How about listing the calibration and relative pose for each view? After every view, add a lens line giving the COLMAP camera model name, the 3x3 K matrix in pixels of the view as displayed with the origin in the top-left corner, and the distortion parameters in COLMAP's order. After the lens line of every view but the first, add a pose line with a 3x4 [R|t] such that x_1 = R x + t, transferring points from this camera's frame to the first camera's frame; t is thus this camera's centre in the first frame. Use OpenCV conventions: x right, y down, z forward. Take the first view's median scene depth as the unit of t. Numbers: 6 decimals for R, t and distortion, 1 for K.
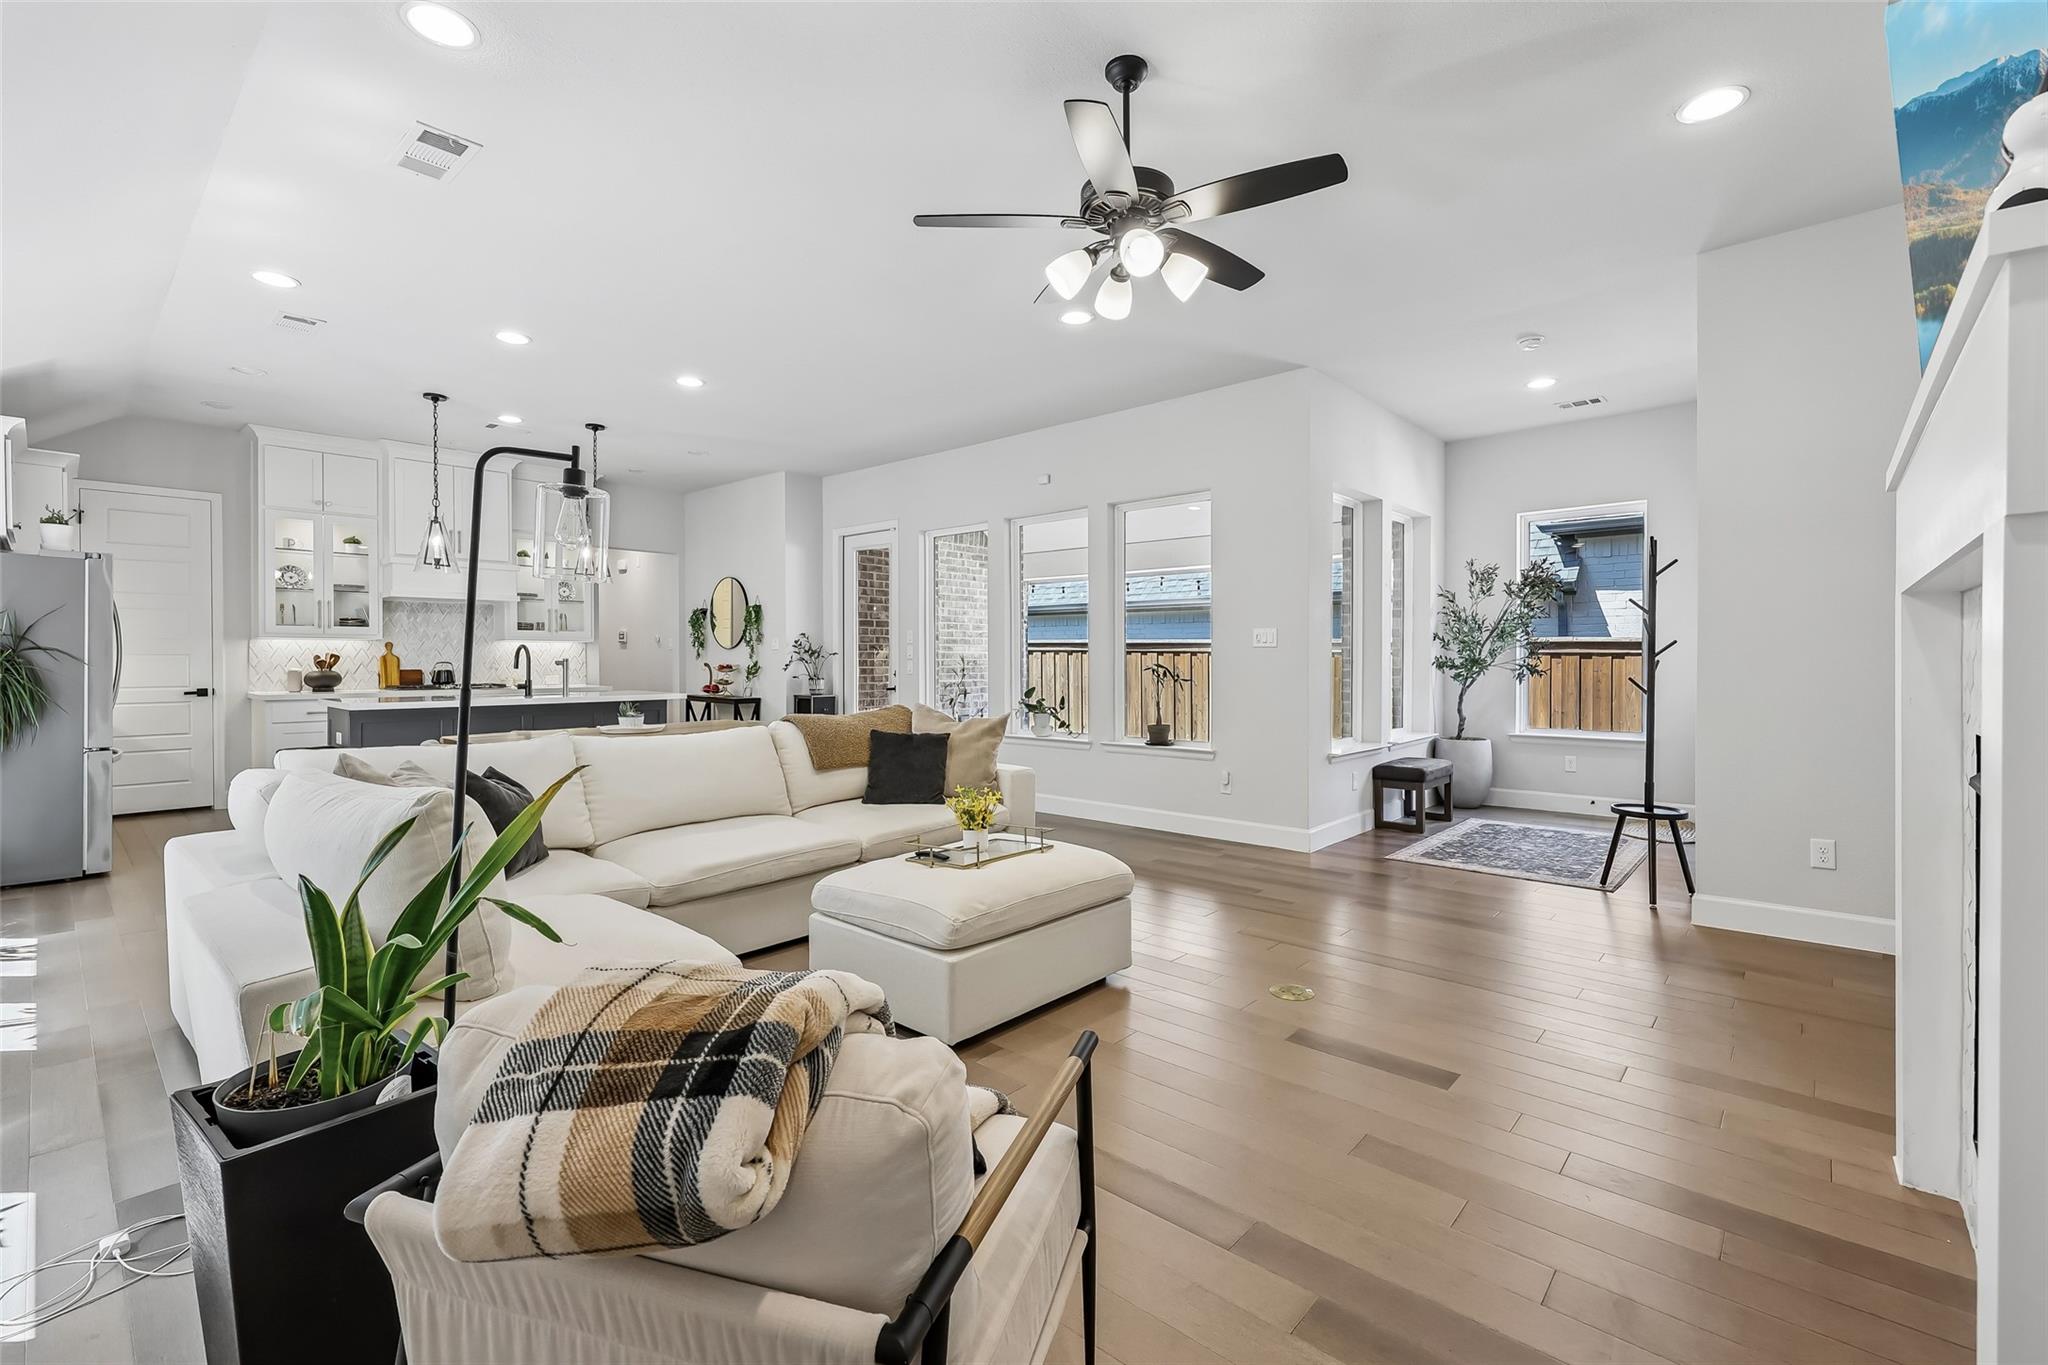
lens RADIAL K [[877.1, 0, 1029.8], [0, 877.1, 657.2], [0, 0, 1]] dist [0.000446, -0.000006]
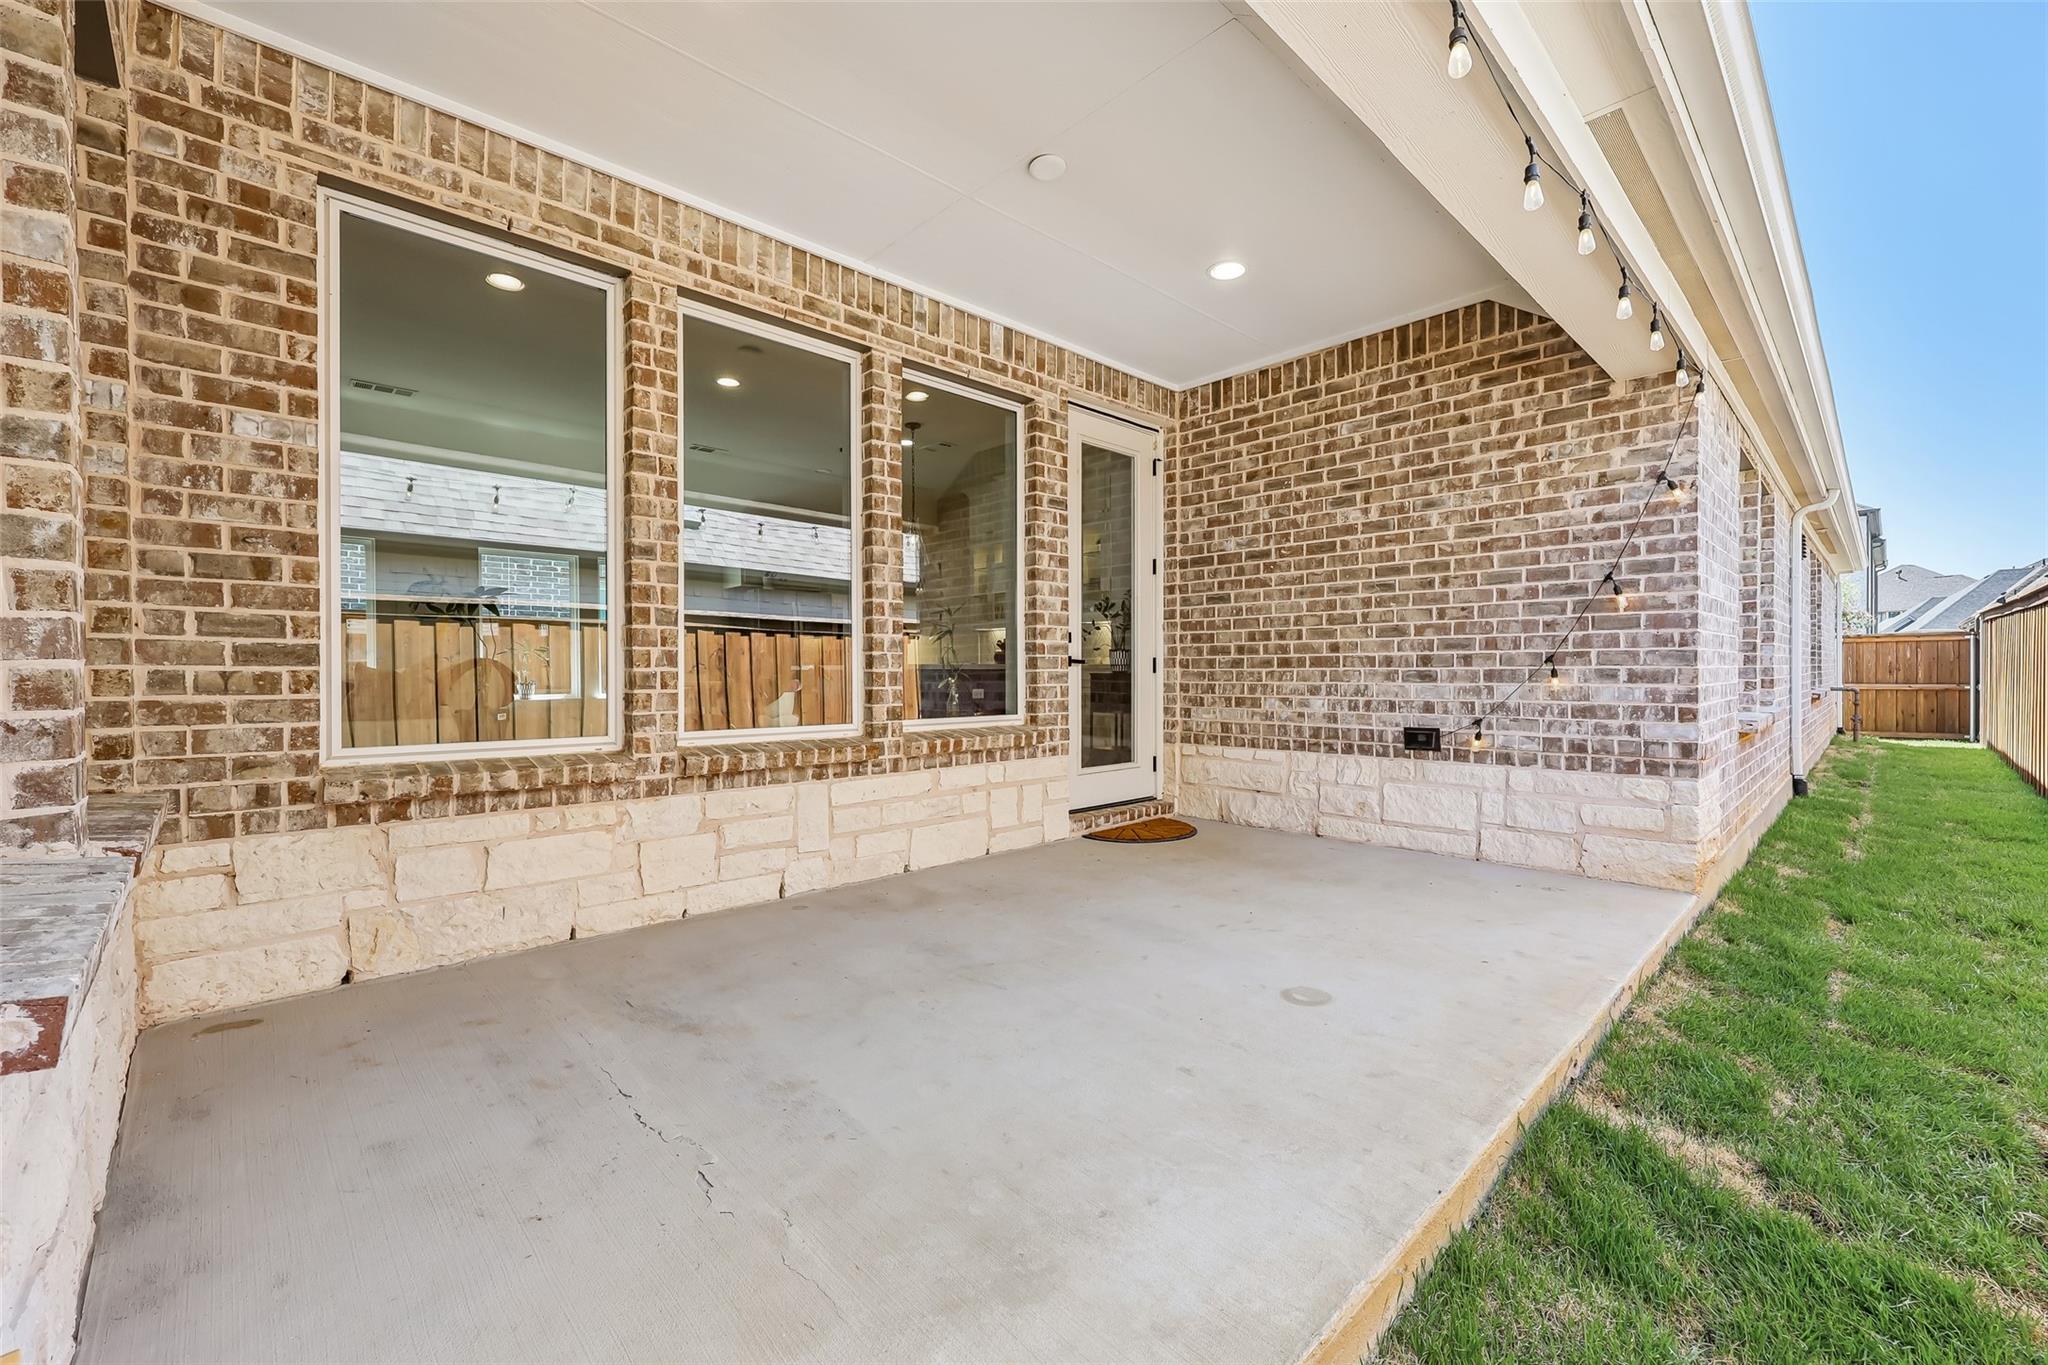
lens RADIAL K [[843.6, 0, 1024.0], [0, 843.6, 670.3], [0, 0, 1]] dist [0.002227, -0.000006]
pose [[-0.080359, -0.002230, -0.996763, 0.488381], [0.007511, 0.999968, -0.002843, 0.045627], [0.996738, -0.007715, -0.080340, 1.065723]]
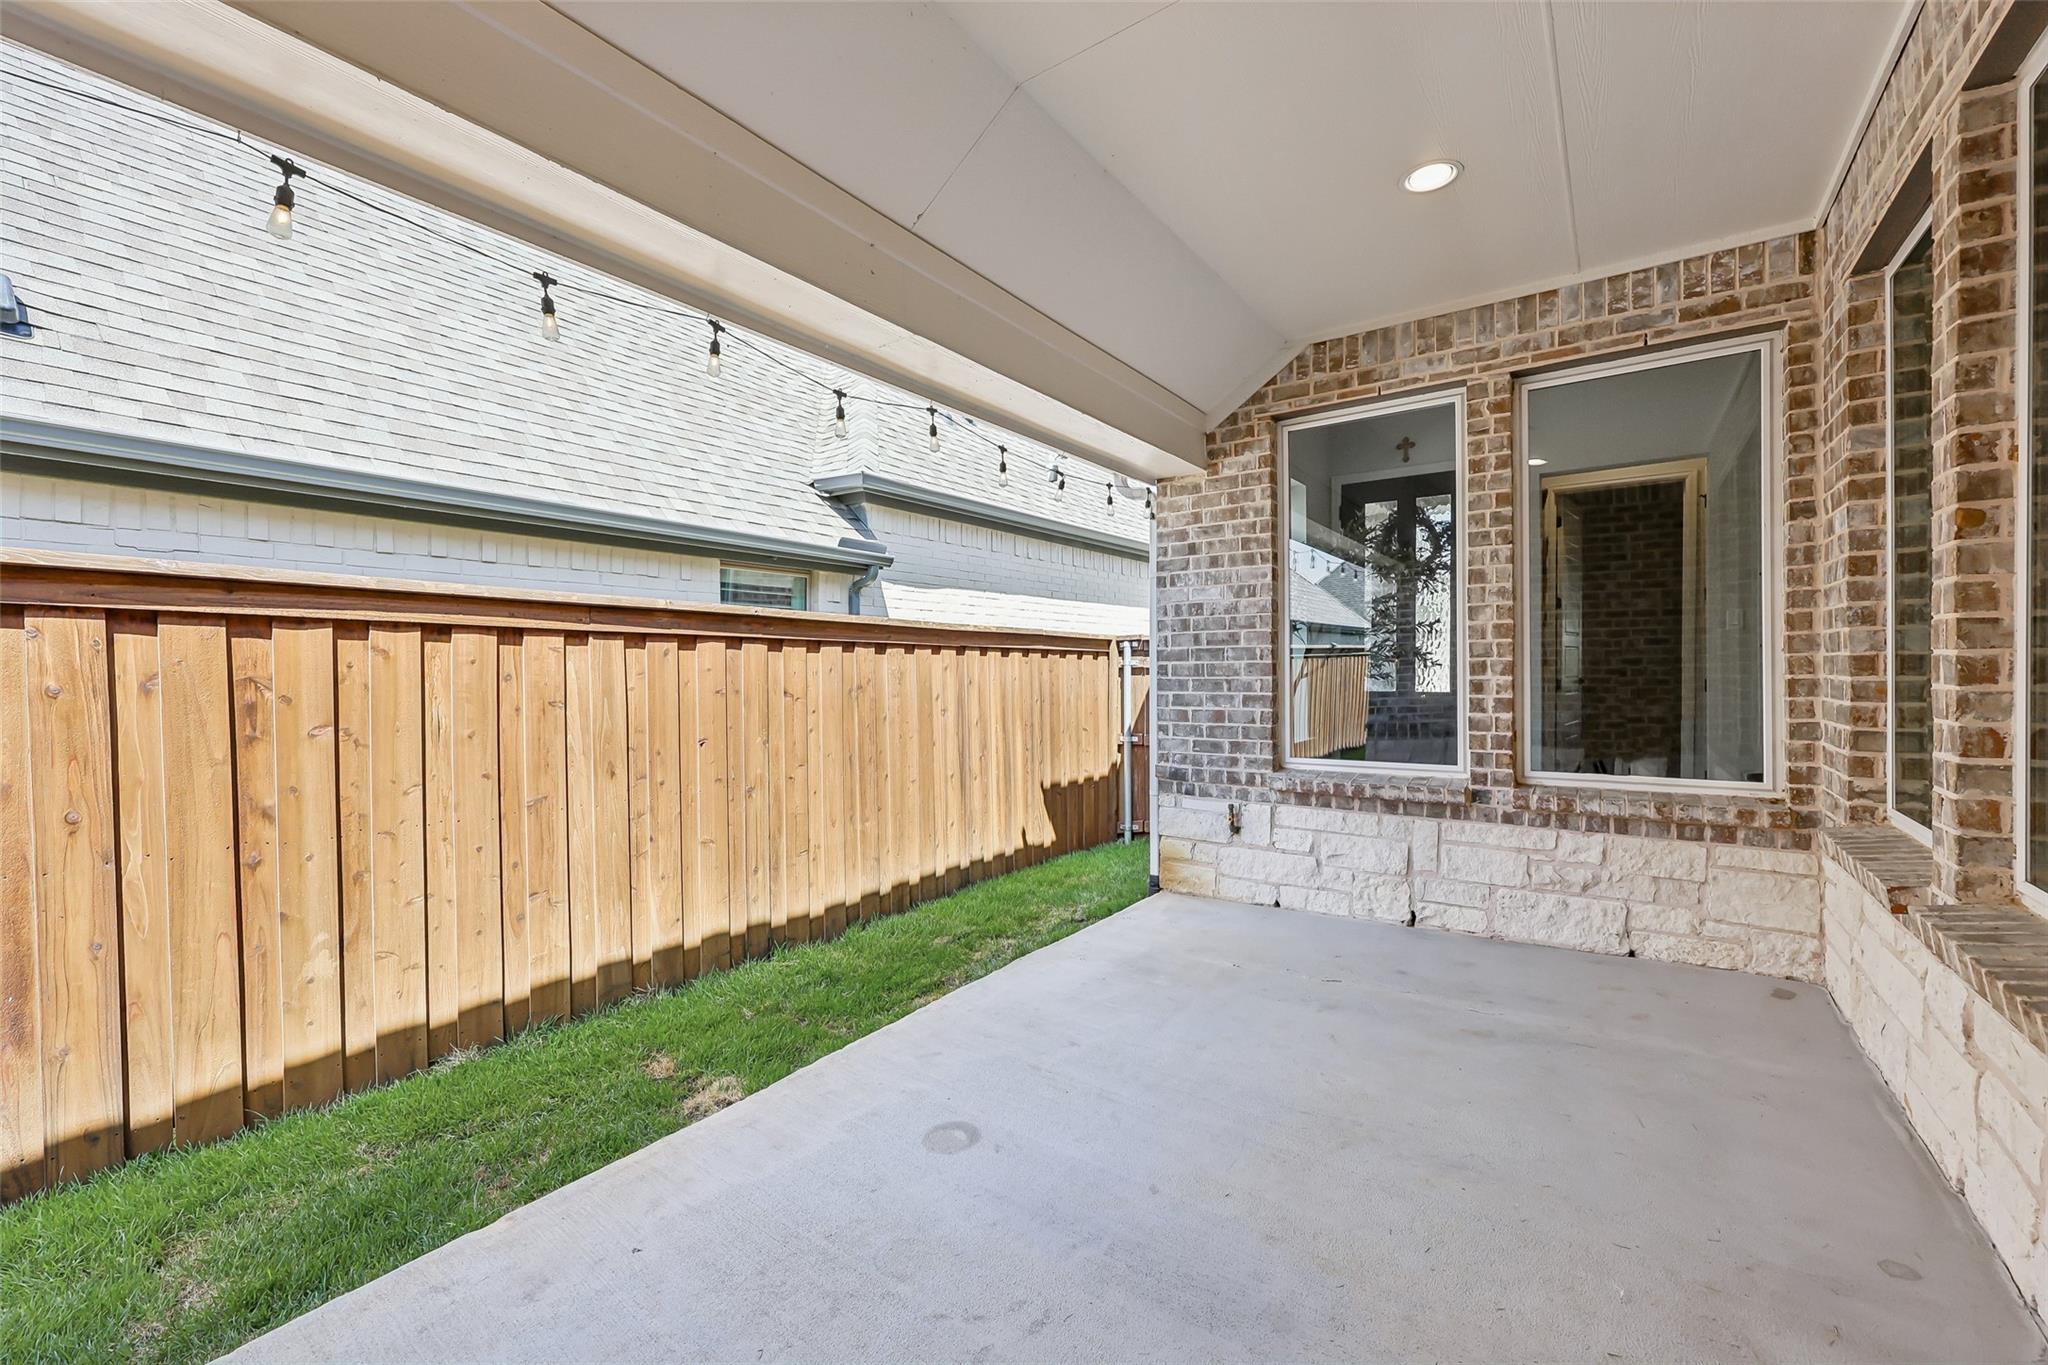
lens RADIAL K [[843.6, 0, 1024.0], [0, 843.6, 670.3], [0, 0, 1]] dist [0.002227, -0.000006]
pose [[-0.109450, -0.002081, 0.993990, -0.141698], [0.009555, 0.999949, 0.003146, 0.013892], [-0.993946, 0.009842, -0.109424, 1.153231]]
